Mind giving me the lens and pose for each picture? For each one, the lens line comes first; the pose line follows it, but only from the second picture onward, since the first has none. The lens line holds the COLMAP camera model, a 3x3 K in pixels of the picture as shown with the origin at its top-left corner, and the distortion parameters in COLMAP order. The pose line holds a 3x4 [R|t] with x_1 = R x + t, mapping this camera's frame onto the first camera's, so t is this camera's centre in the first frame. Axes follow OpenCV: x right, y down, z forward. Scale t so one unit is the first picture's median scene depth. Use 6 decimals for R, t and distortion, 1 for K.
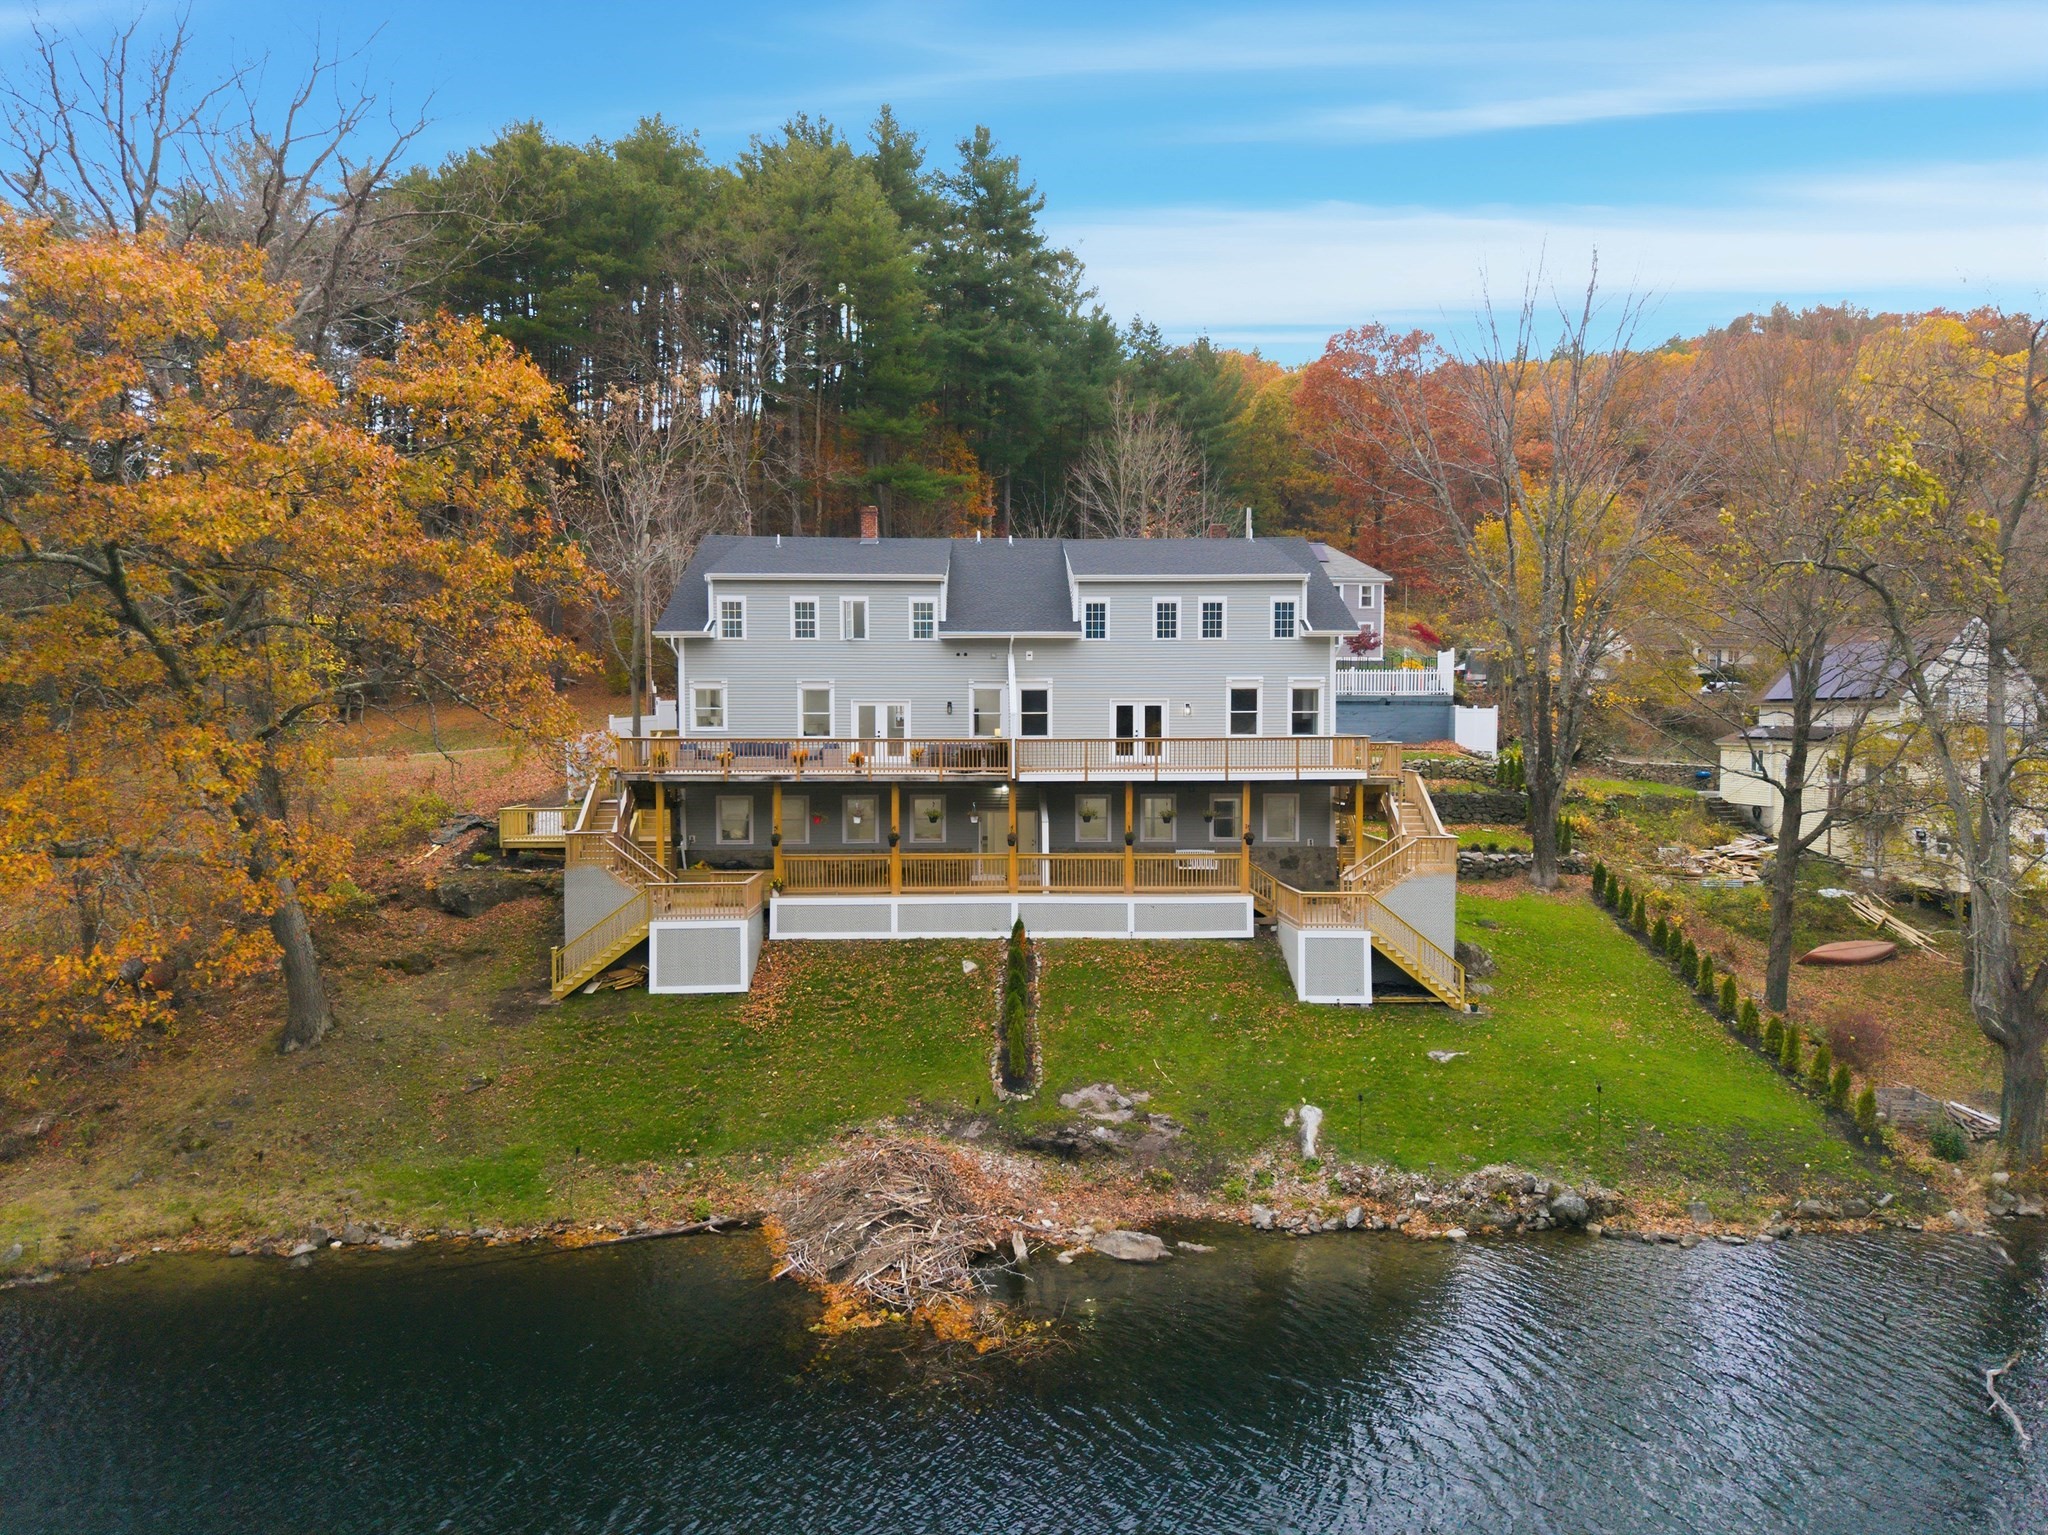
lens RADIAL K [[1360.7, 0, 1035.0], [0, 1360.7, 756.4], [0, 0, 1]] dist [0.021214, -0.042838]
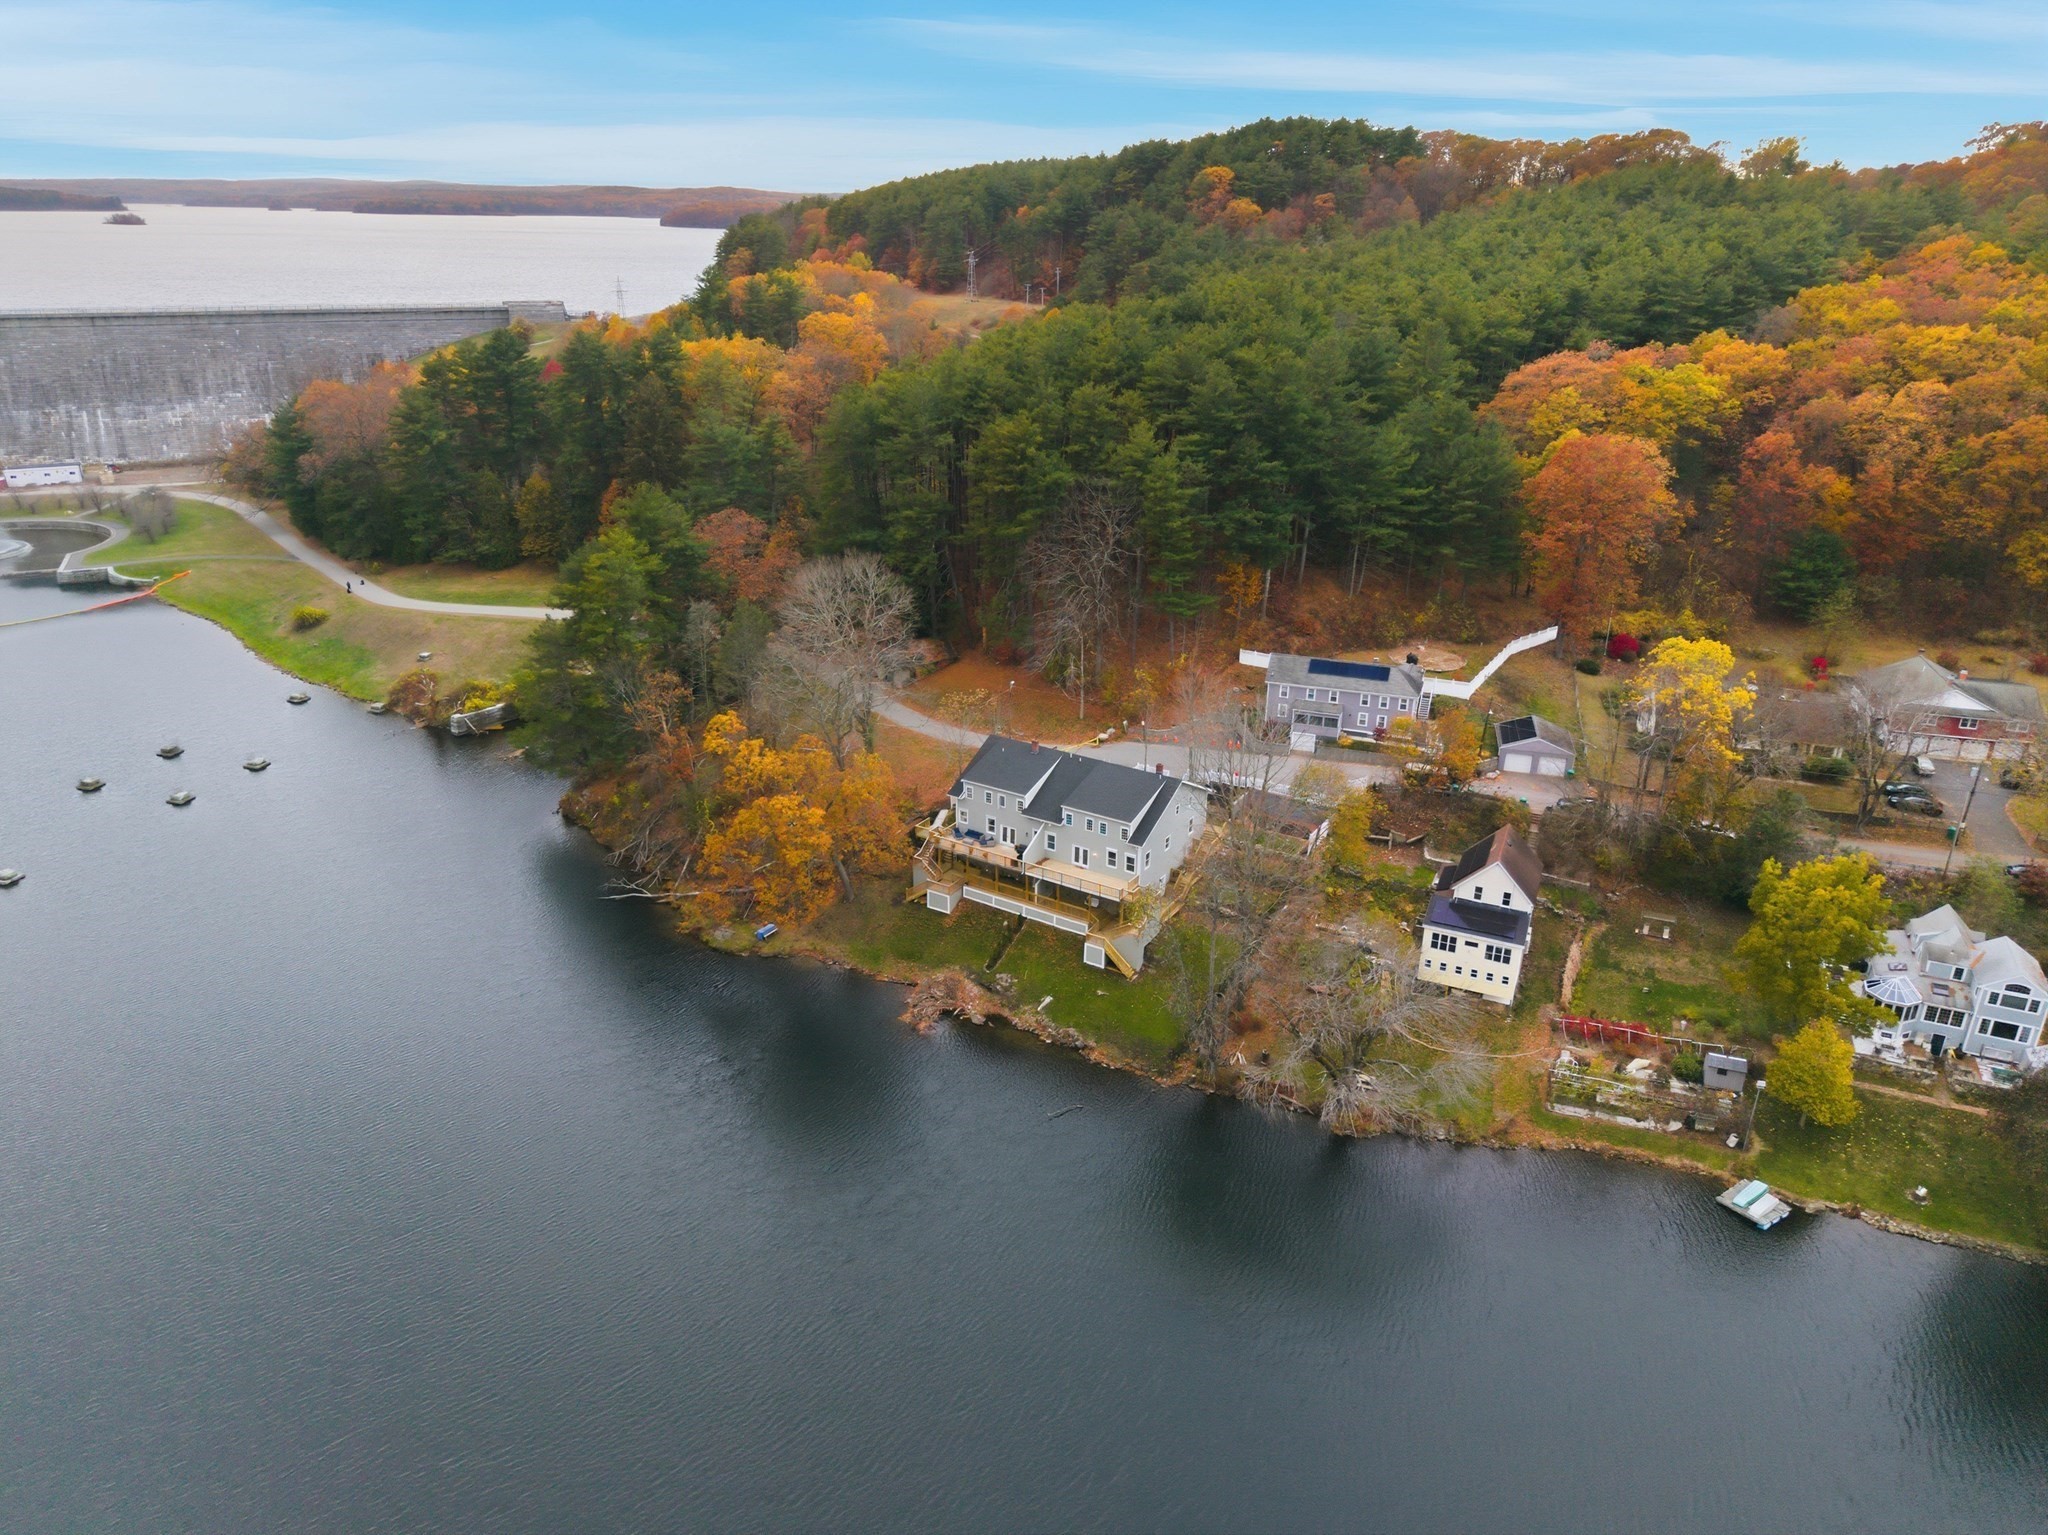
lens RADIAL K [[1360.7, 0, 1029.8], [0, 1360.7, 756.3], [0, 0, 1]] dist [0.021214, -0.042838]
pose [[0.833235, 0.213869, -0.509882, 1.634531], [-0.034949, 0.940692, 0.337458, -1.377582], [0.551814, -0.263362, 0.791292, -1.530819]]
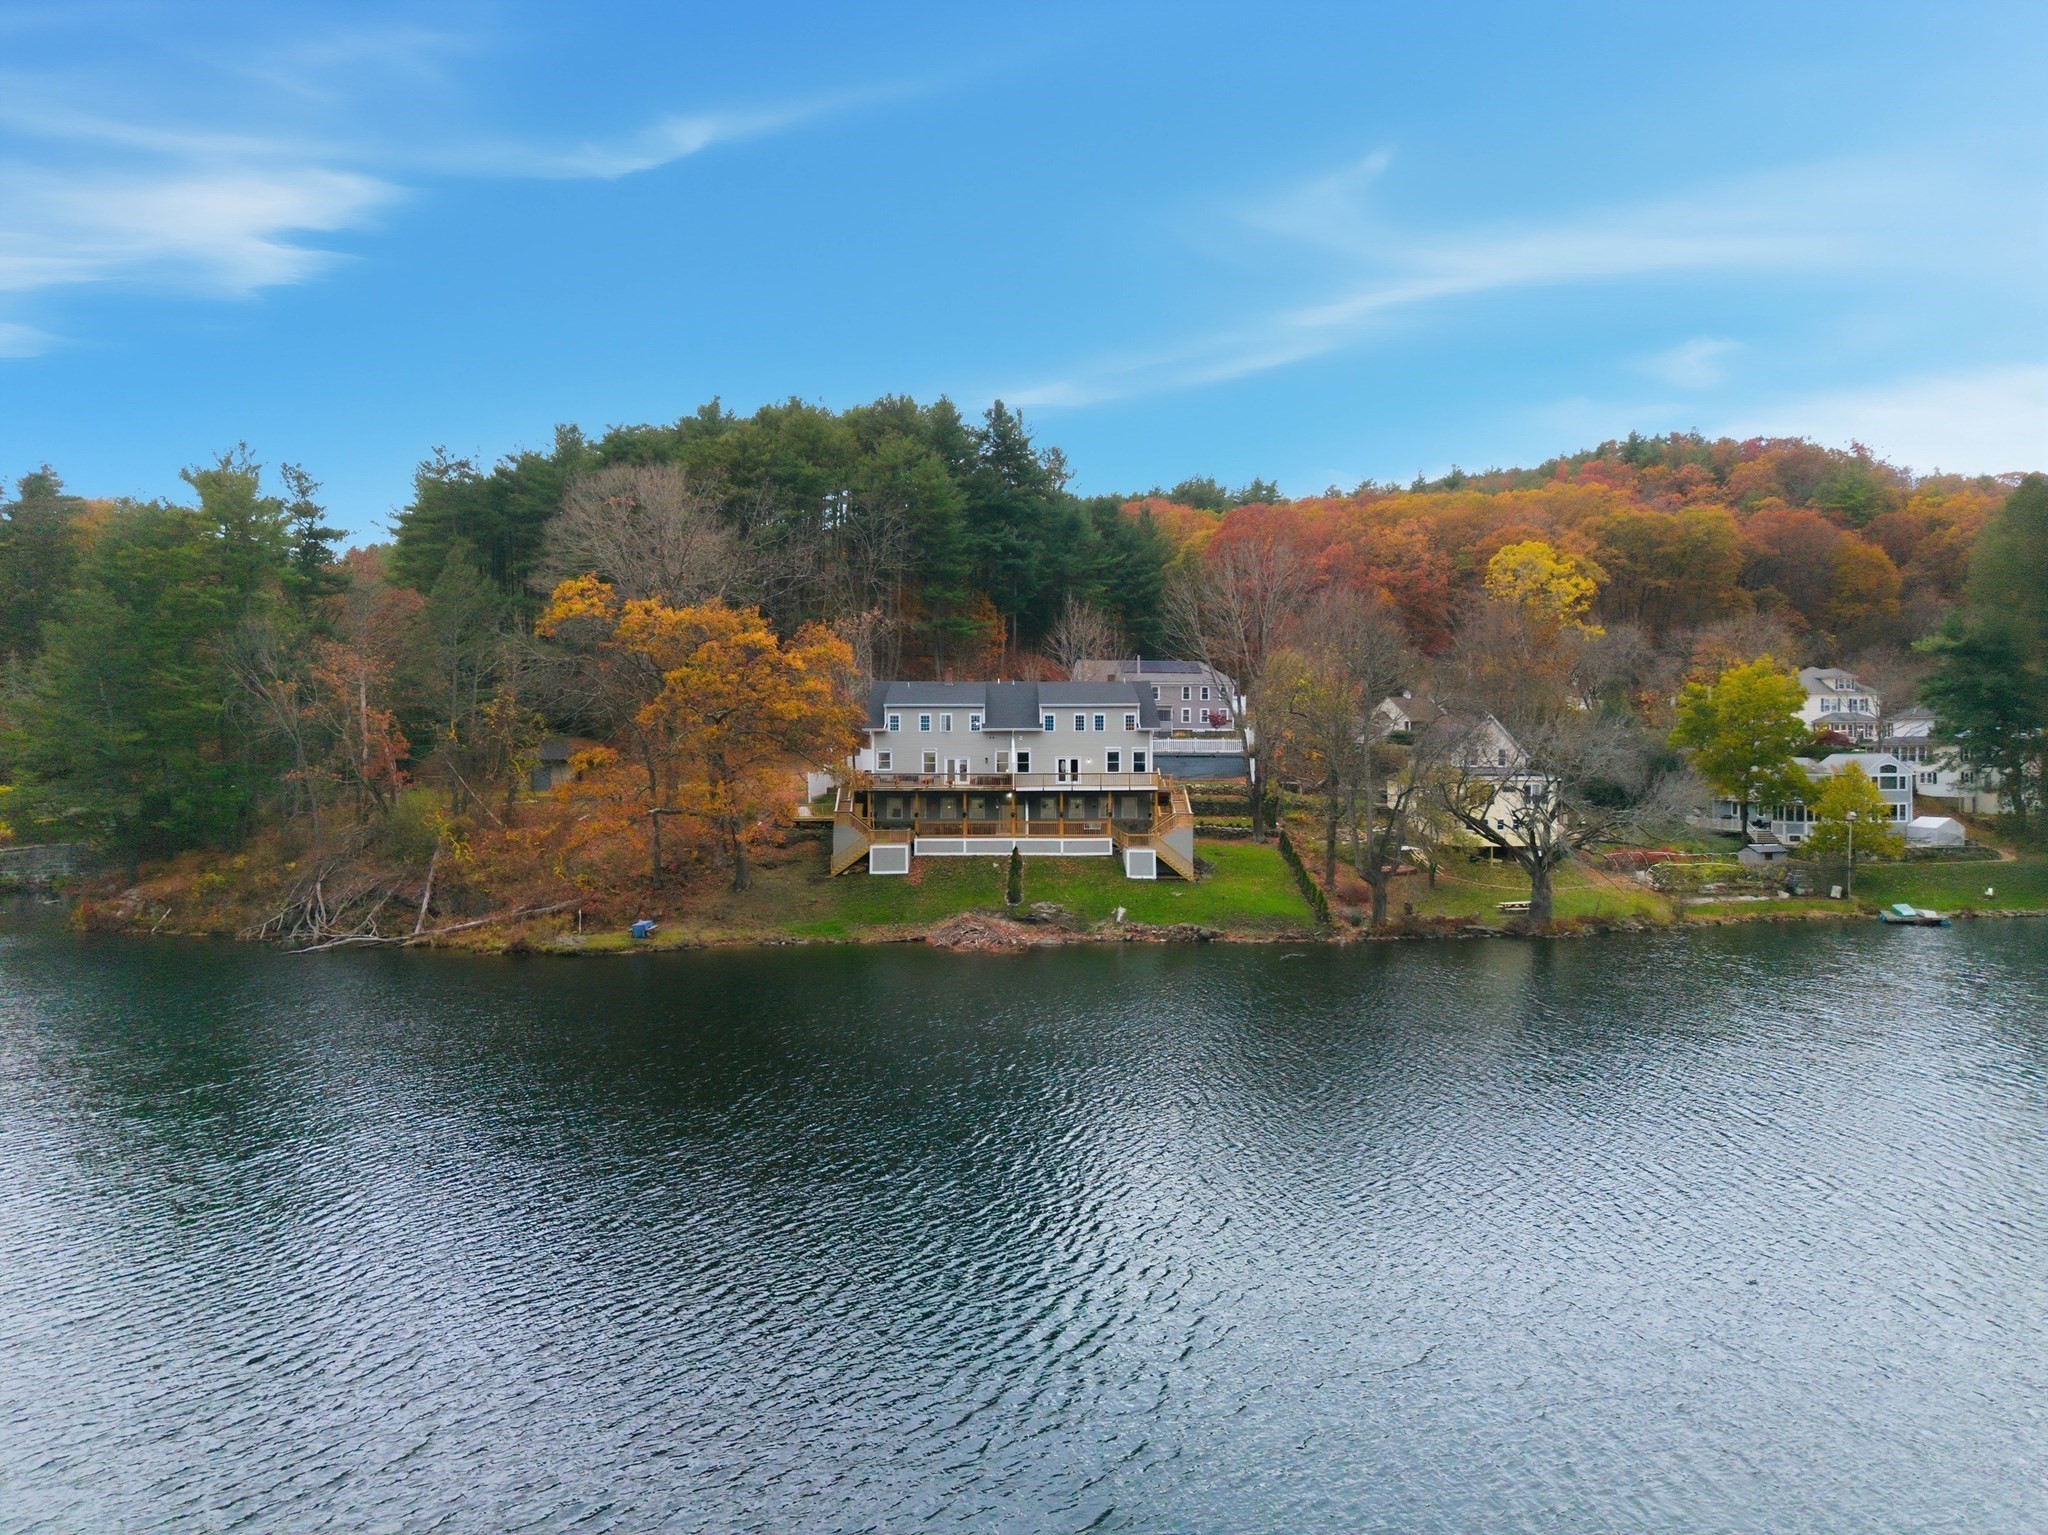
lens RADIAL K [[1360.7, 0, 1032.6], [0, 1360.7, 765.9], [0, 0, 1]] dist [0.021214, -0.042838]
pose [[0.999938, -0.000946, -0.011051, 0.046651], [0.000654, 0.999650, -0.026431, 0.039379], [0.011072, 0.026422, 0.999590, -1.482440]]
